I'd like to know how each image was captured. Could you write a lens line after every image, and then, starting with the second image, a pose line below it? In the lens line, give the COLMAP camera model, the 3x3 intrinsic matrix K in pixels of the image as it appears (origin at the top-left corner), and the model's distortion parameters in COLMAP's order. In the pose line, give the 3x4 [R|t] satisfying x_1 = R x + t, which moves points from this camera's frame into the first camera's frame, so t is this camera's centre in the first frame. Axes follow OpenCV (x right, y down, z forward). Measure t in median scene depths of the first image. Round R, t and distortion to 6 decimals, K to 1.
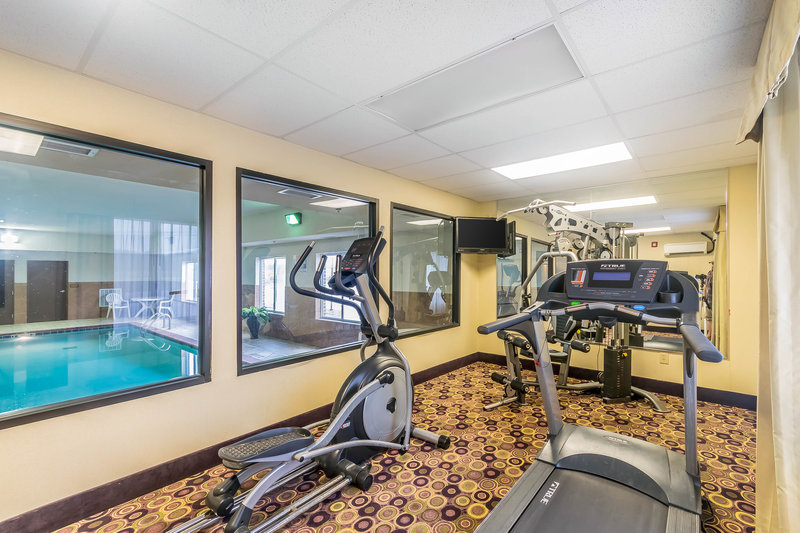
lens RADIAL K [[353.3, 0, 401.8], [0, 353.3, 270.0], [0, 0, 1]] dist [-0.000089, 0.000059]
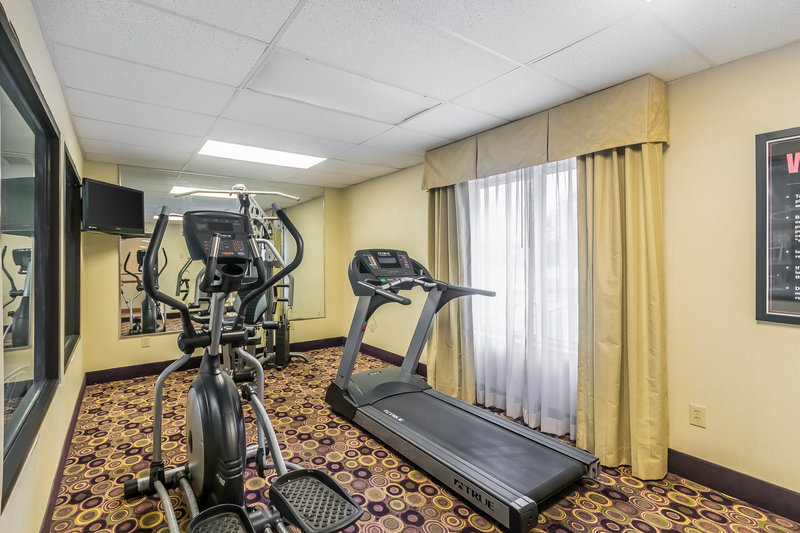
lens RADIAL K [[371.5, 0, 399.7], [0, 371.5, 257.3], [0, 0, 1]] dist [-0.001254, -0.000213]
pose [[0.248871, -0.000311, 0.968536, -0.220301], [0.000340, 1.000000, 0.000234, 0.001118], [-0.968536, 0.000271, 0.248872, 0.135266]]
